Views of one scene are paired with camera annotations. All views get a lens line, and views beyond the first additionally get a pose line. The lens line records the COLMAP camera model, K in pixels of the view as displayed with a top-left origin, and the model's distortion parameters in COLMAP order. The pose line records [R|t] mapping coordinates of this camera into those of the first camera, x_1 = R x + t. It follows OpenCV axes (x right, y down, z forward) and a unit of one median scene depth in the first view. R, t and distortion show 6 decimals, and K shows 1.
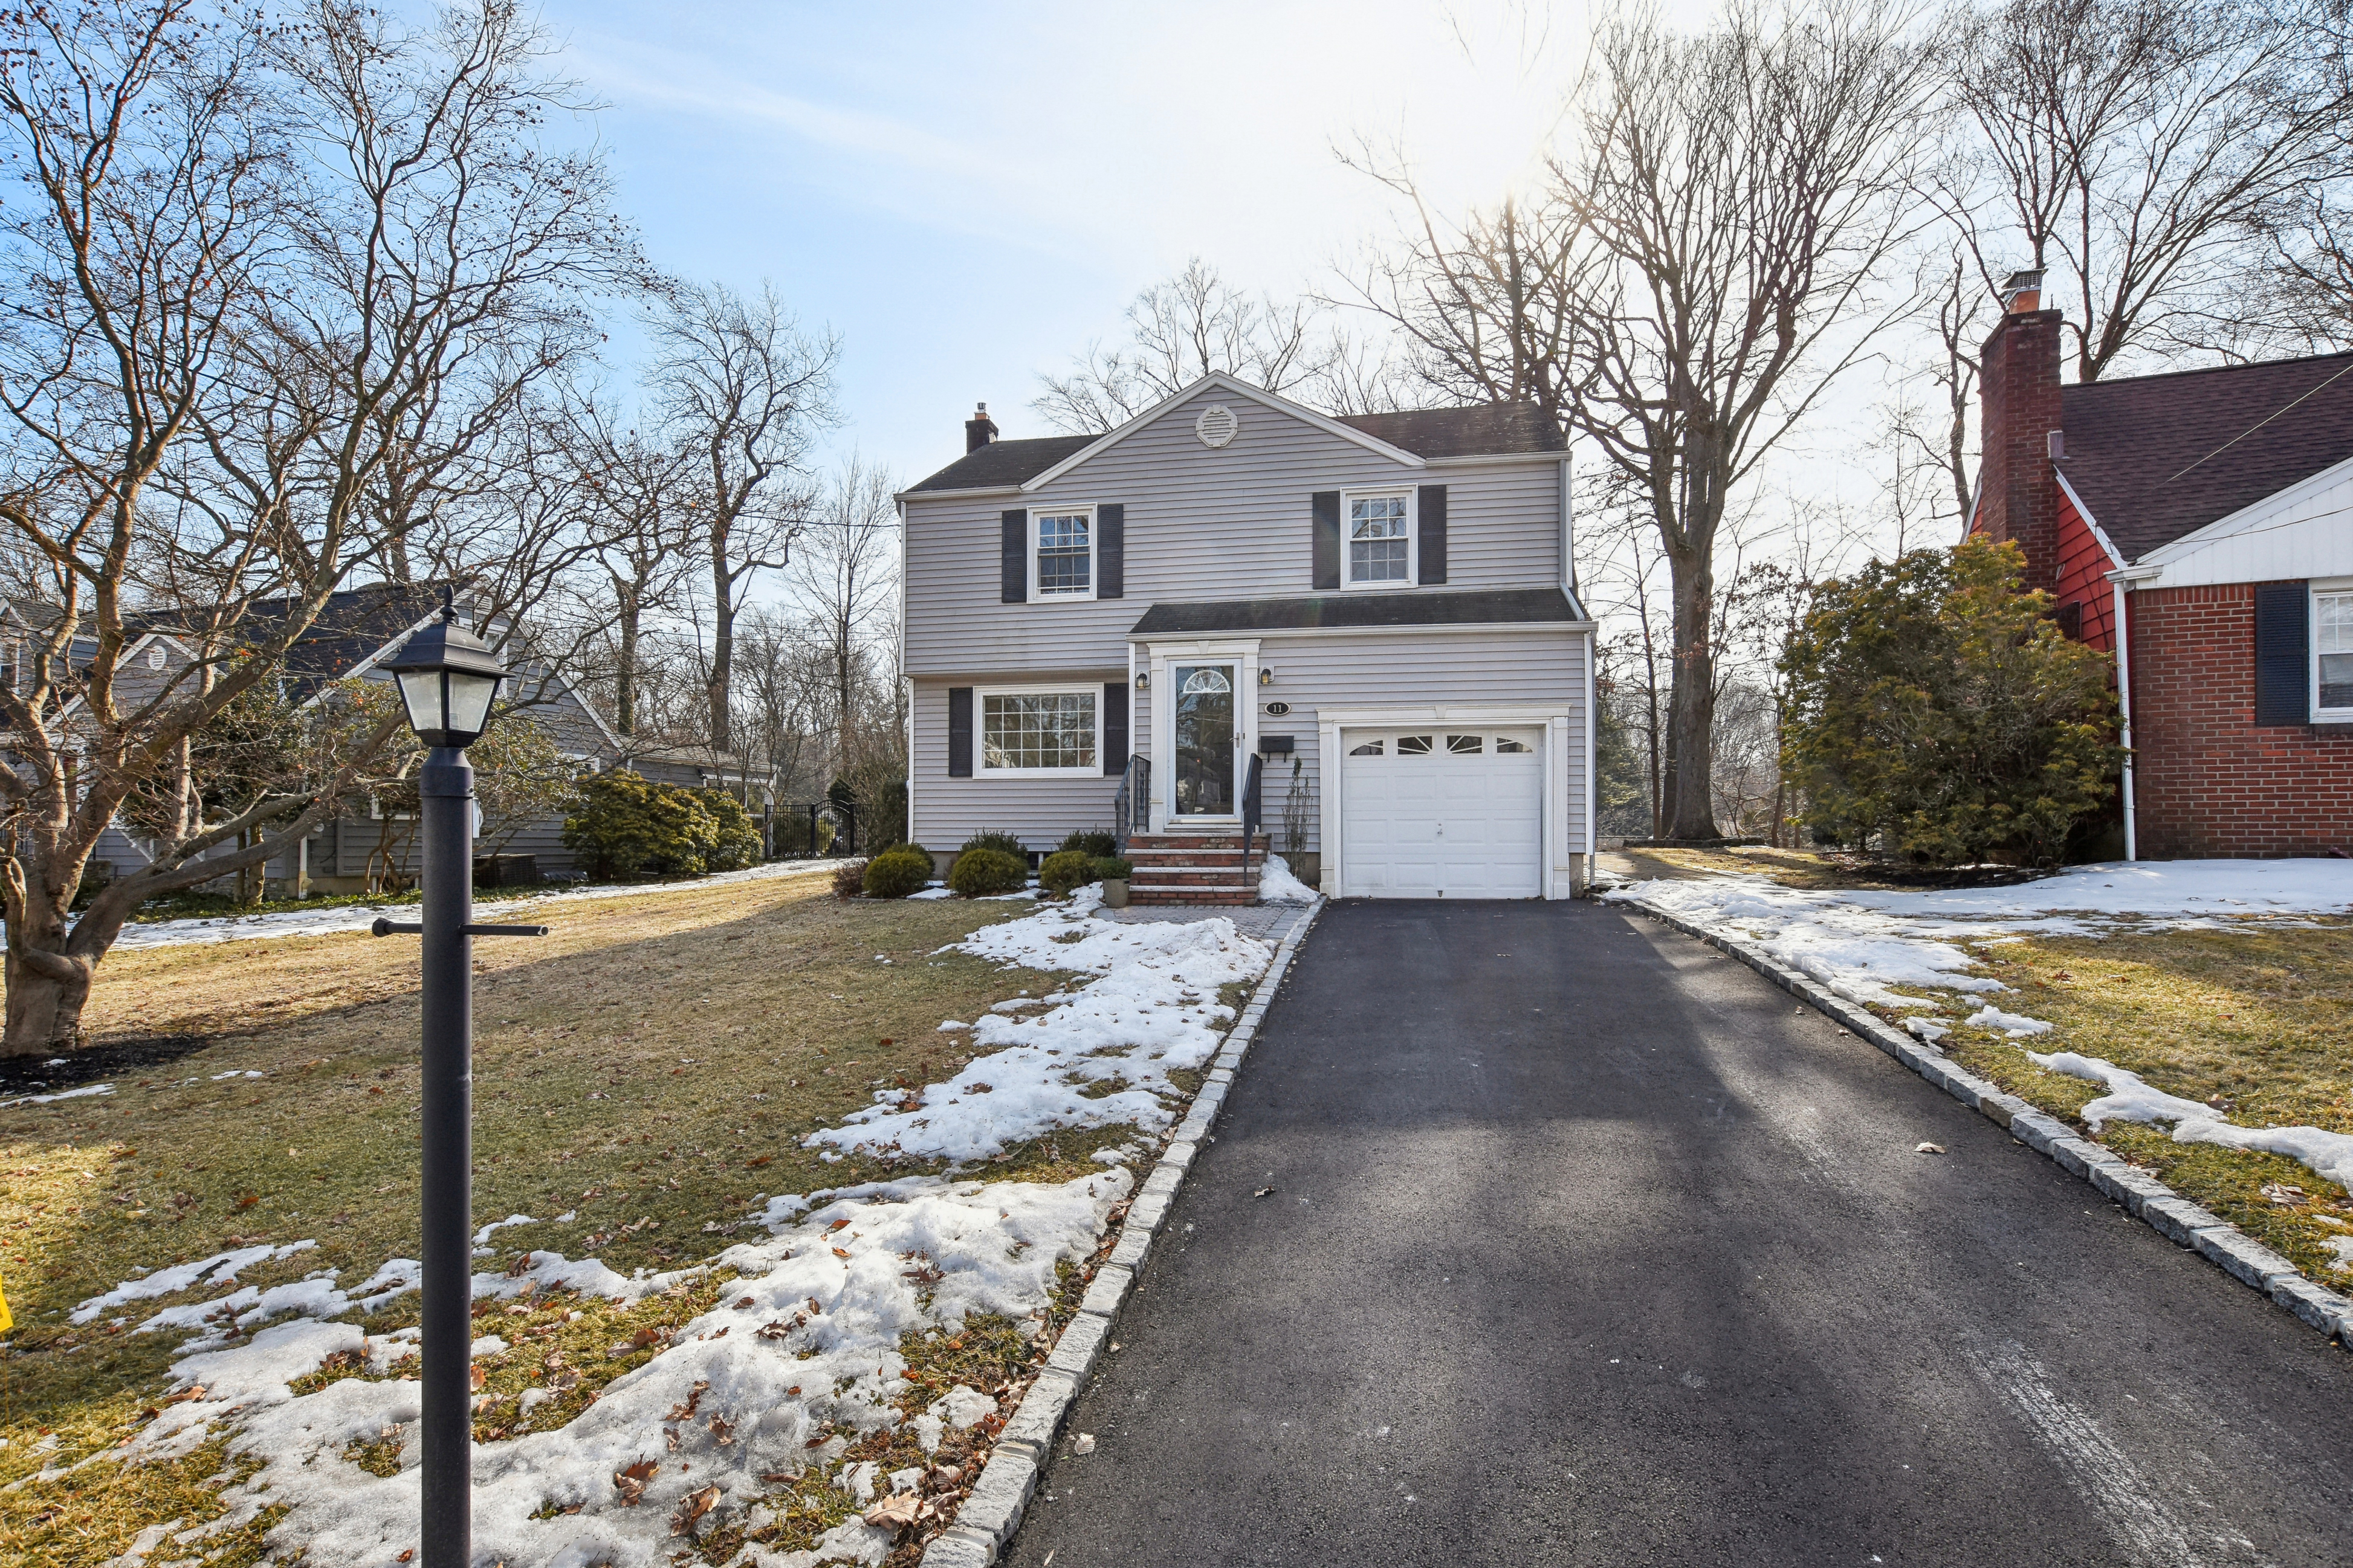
lens RADIAL K [[1072.8, 0, 1182.2], [0, 1072.8, 826.4], [0, 0, 1]] dist [0.000480, -0.000148]
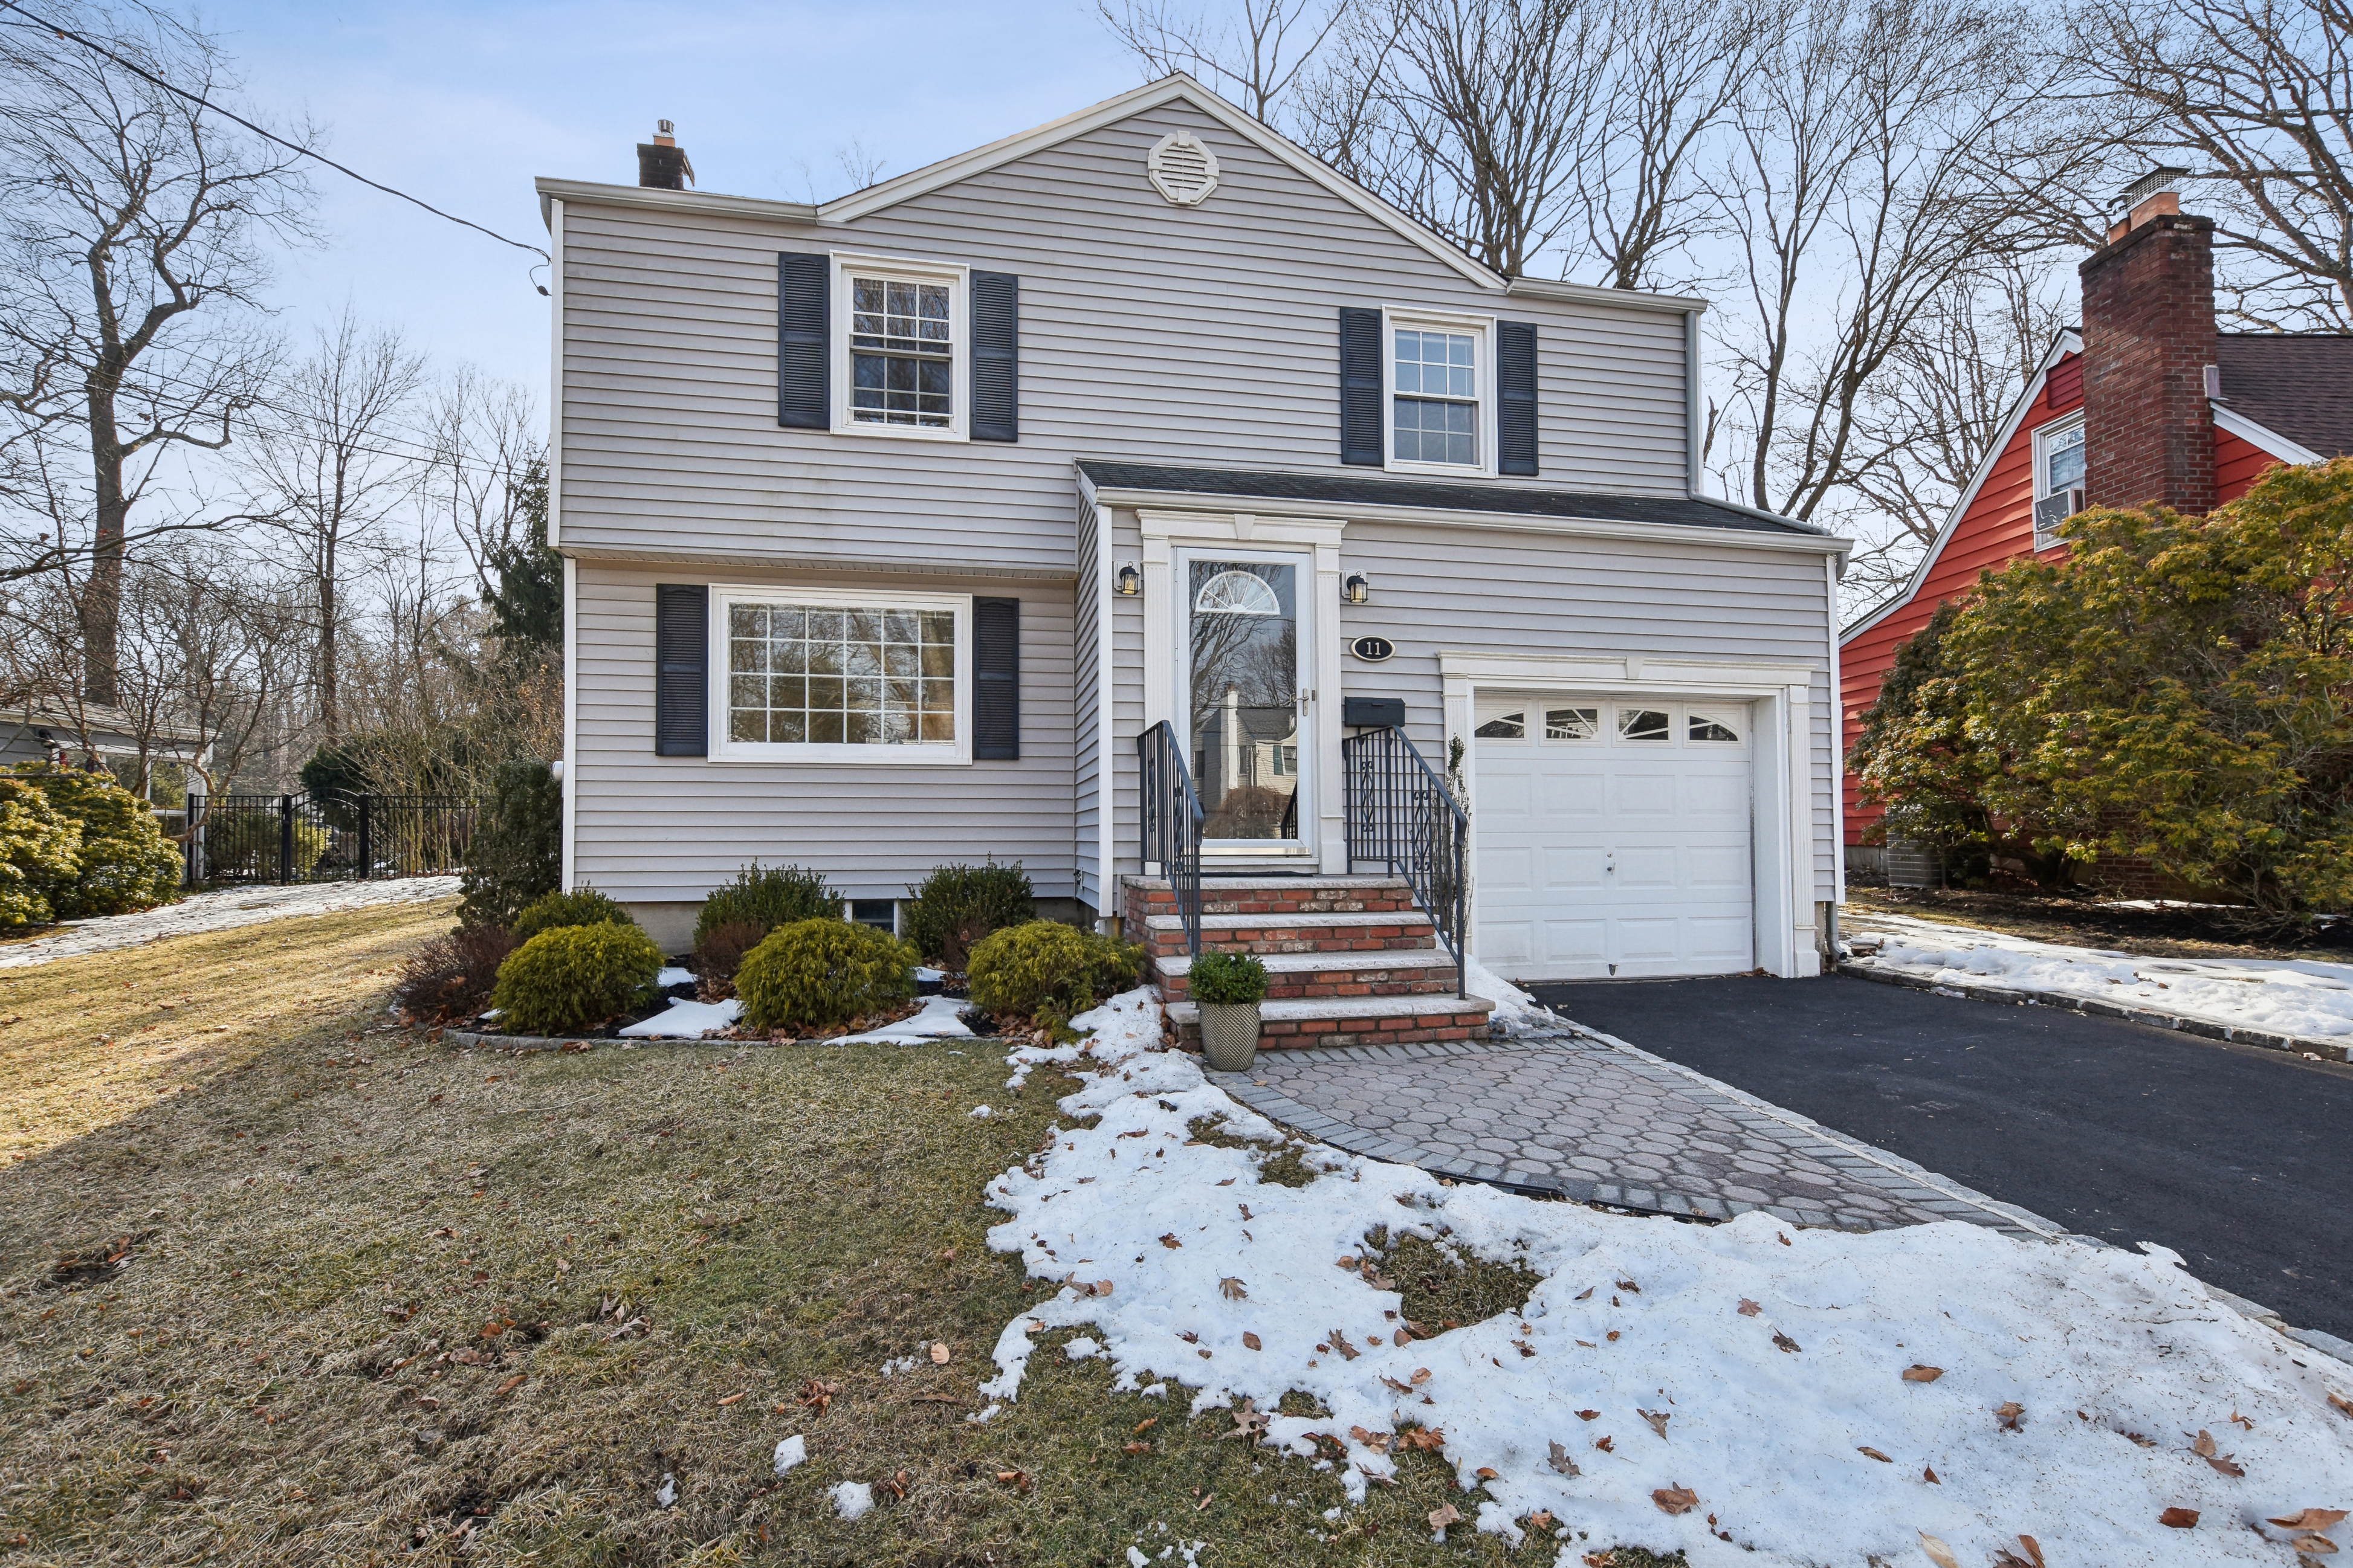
lens RADIAL K [[1070.8, 0, 1171.4], [0, 1070.8, 809.2], [0, 0, 1]] dist [0.003516, -0.001578]
pose [[0.930409, 0.006824, 0.366458, -0.184936], [-0.004578, 0.999965, -0.006999, -0.019588], [-0.366493, 0.004835, 0.930408, 0.458189]]
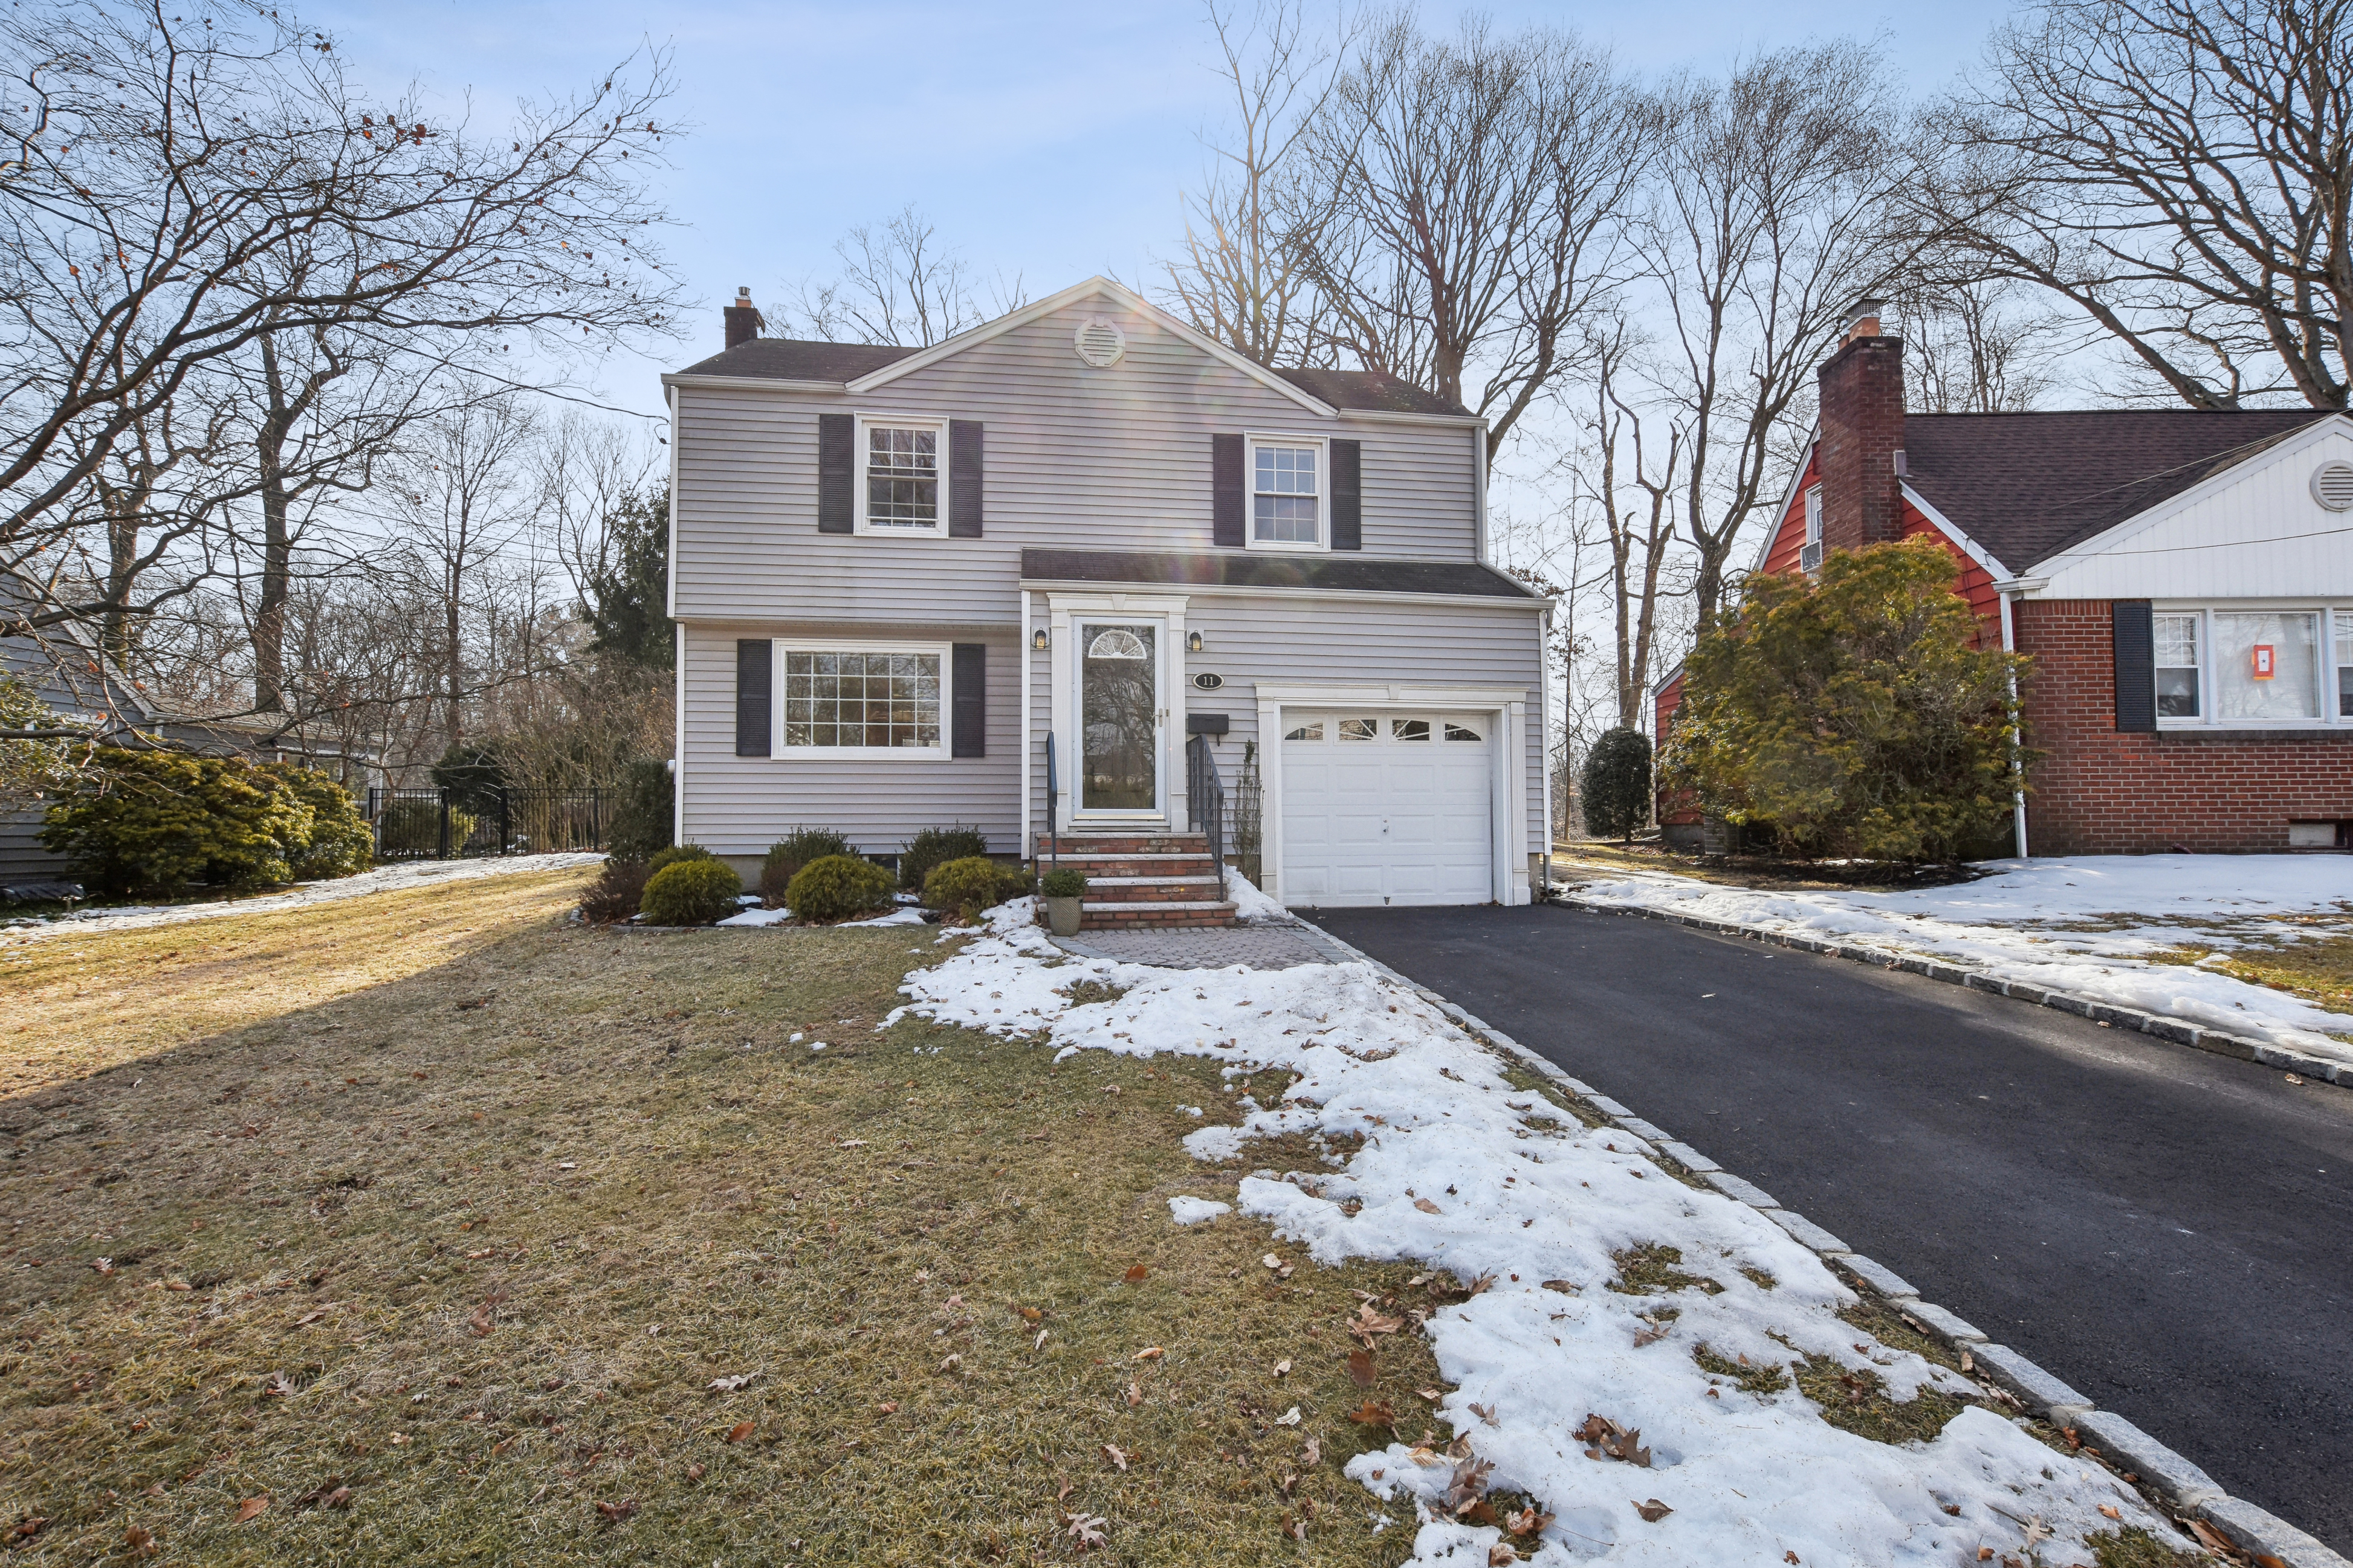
lens RADIAL K [[1059.2, 0, 1176.5], [0, 1059.2, 784.0], [0, 0, 1]] dist [0.002227, -0.000586]
pose [[0.947164, 0.009666, 0.320604, -0.171544], [-0.001350, 0.999657, -0.026149, -0.007964], [-0.320747, 0.024335, 0.946852, 0.207122]]
